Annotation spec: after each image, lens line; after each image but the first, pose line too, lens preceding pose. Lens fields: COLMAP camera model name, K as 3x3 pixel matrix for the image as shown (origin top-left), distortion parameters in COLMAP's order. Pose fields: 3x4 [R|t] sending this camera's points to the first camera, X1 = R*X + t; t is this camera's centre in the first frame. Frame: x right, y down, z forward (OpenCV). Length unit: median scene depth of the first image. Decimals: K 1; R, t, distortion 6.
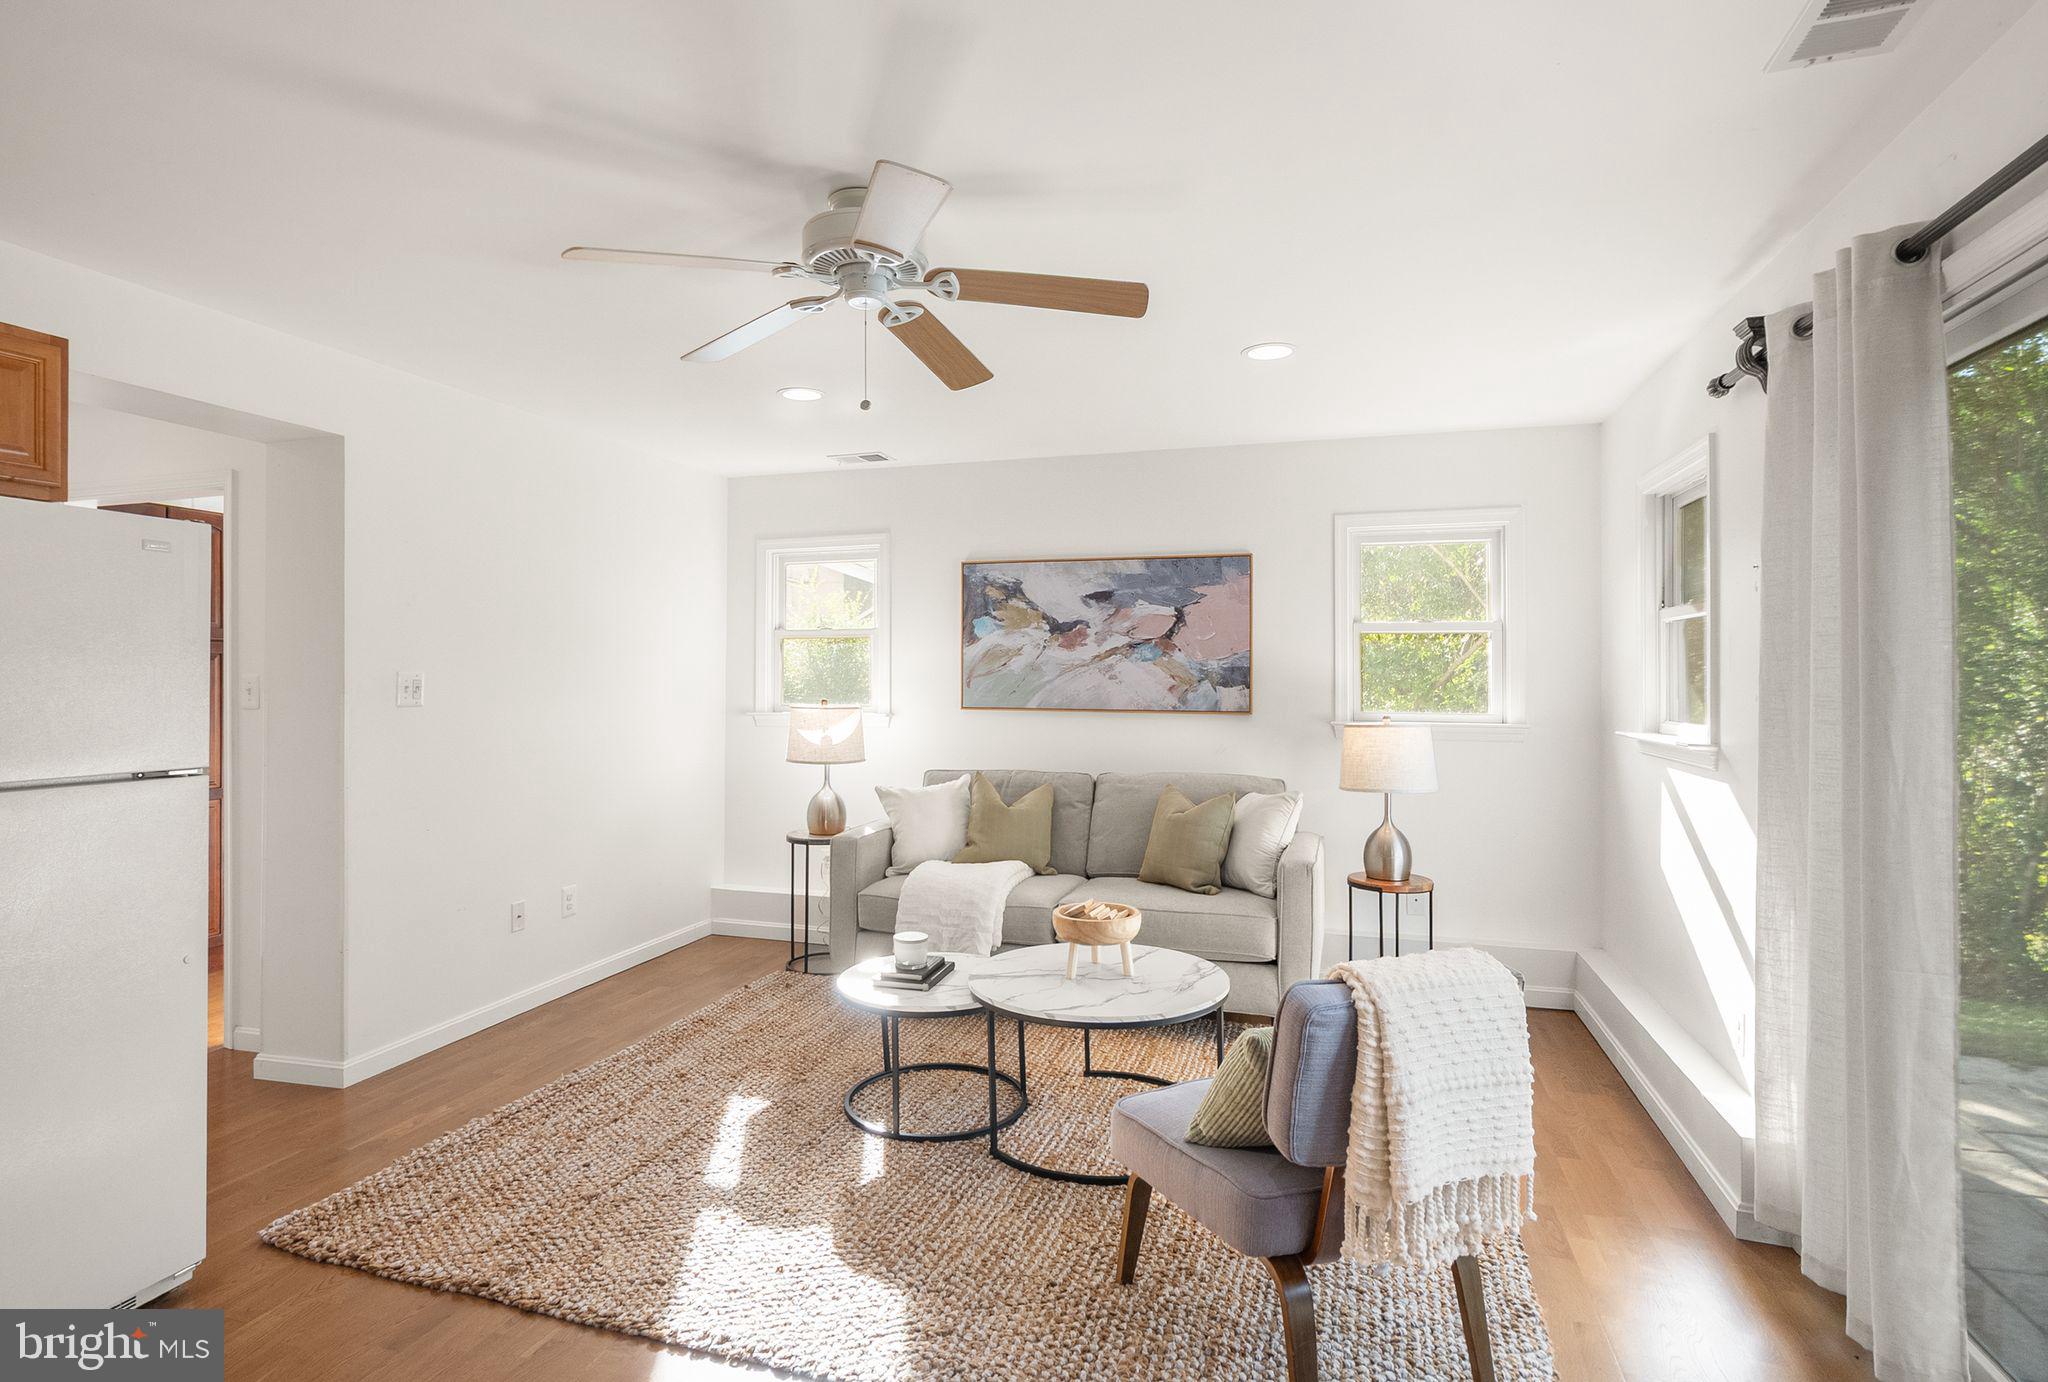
lens RADIAL K [[1057.8, 0, 1014.7], [0, 1057.8, 668.6], [0, 0, 1]] dist [-0.001157, -0.000054]
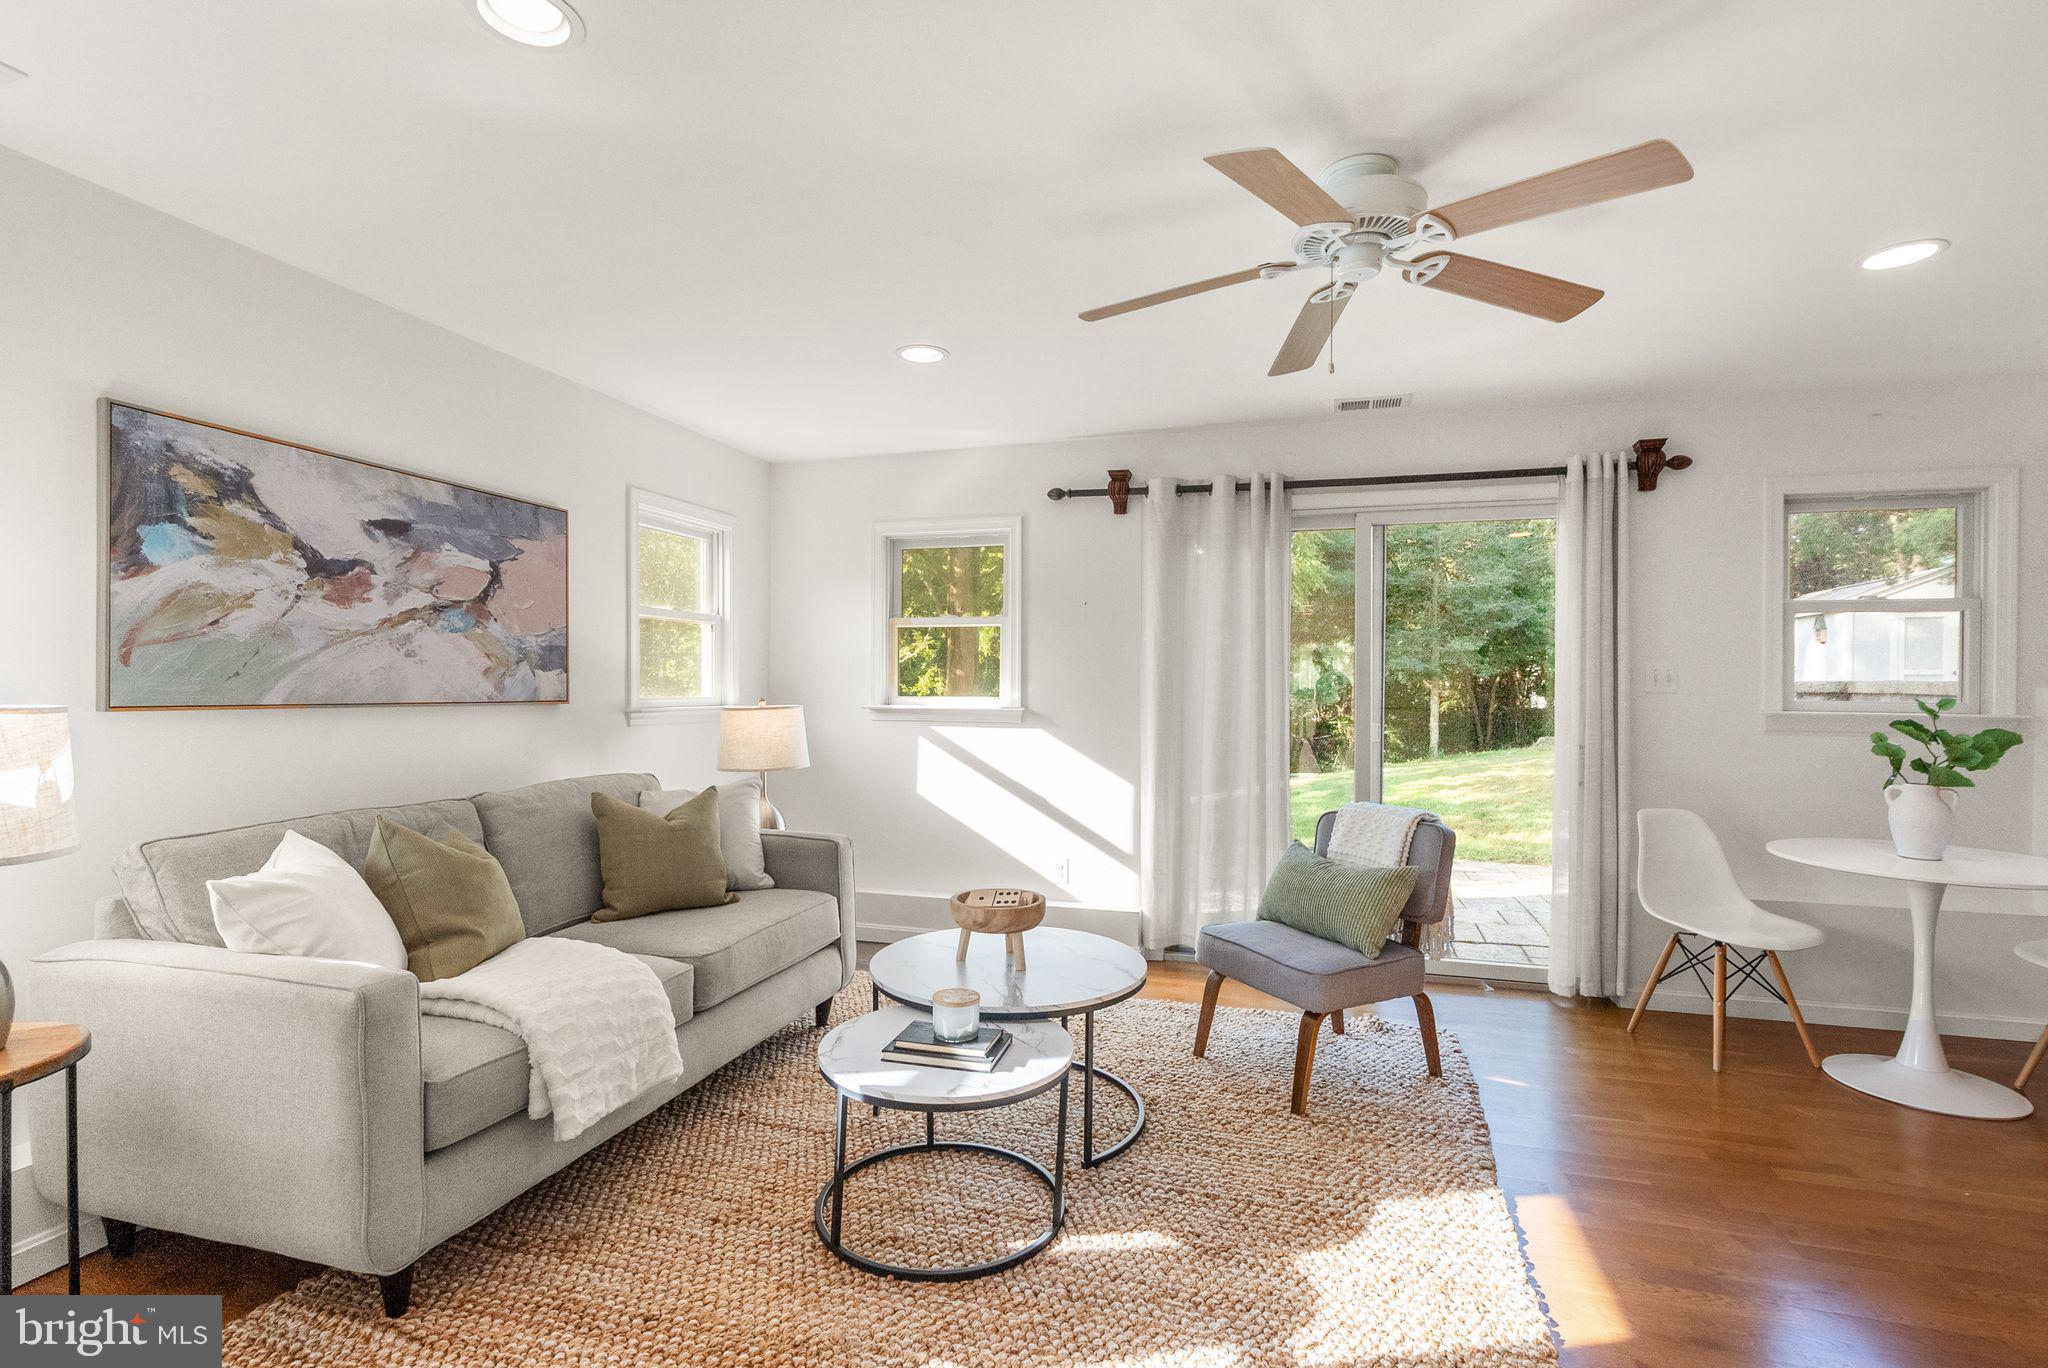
lens RADIAL K [[920.0, 0, 1024.0], [0, 920.0, 684.0], [0, 0, 1]] dist [0.001719, 0.000542]
pose [[-0.001550, -0.001570, 0.999998, -0.482089], [-0.013342, 0.999910, 0.001549, 0.021057], [-0.999910, -0.013339, -0.001570, 0.621020]]
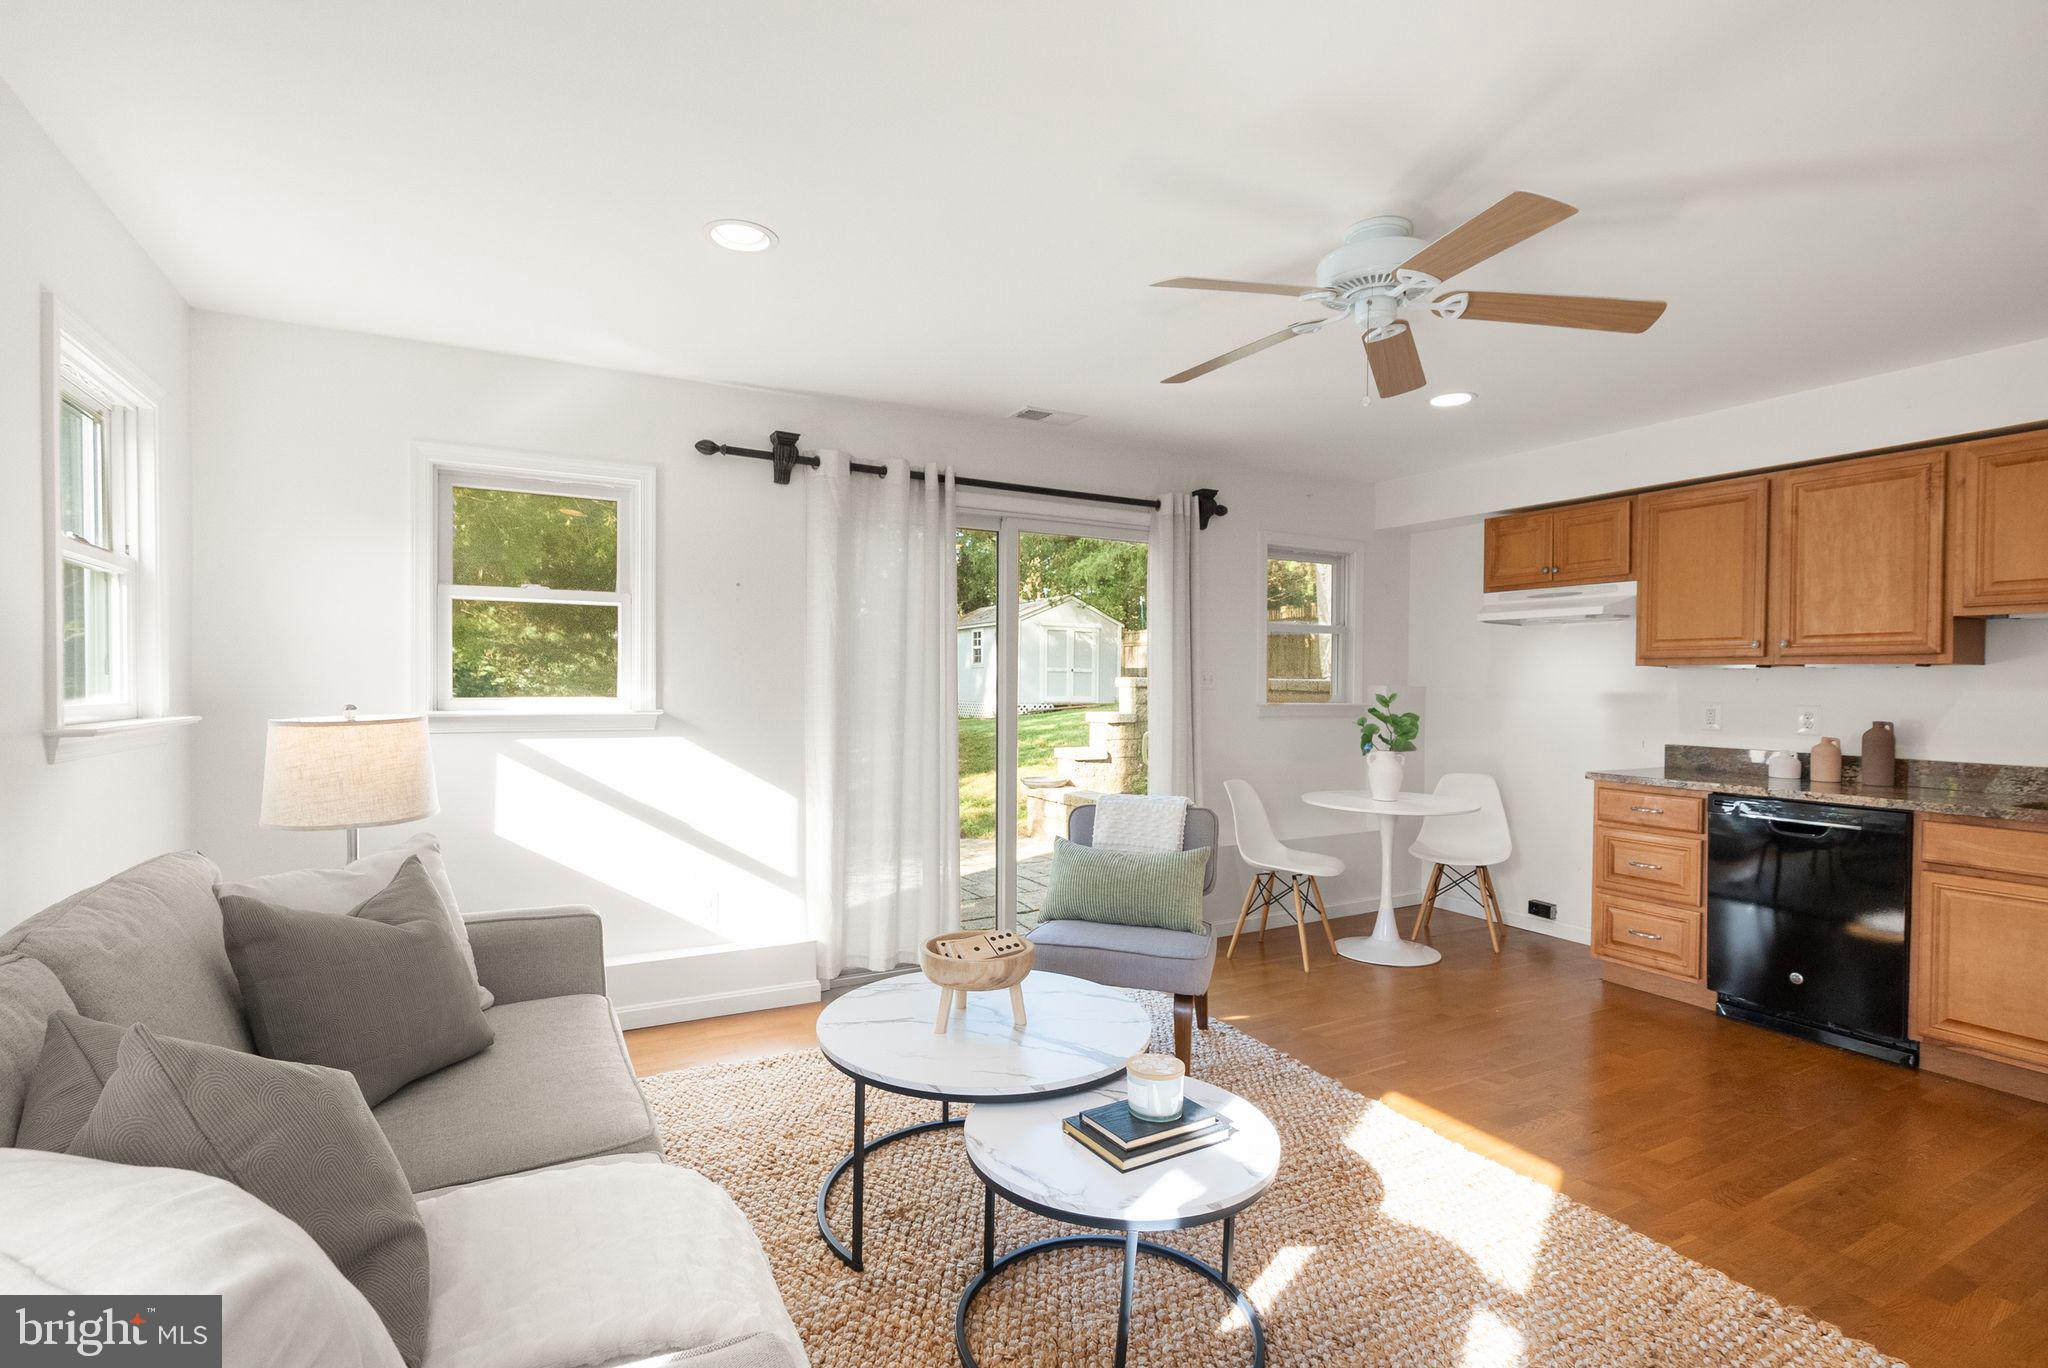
lens RADIAL K [[931.2, 0, 973.7], [0, 931.2, 686.2], [0, 0, 1]] dist [0.000064, 0.000102]
pose [[-0.688721, -0.011656, 0.724932, -0.269590], [-0.015628, 0.999877, 0.001229, 0.022128], [-0.724858, -0.010483, -0.688819, 0.940571]]
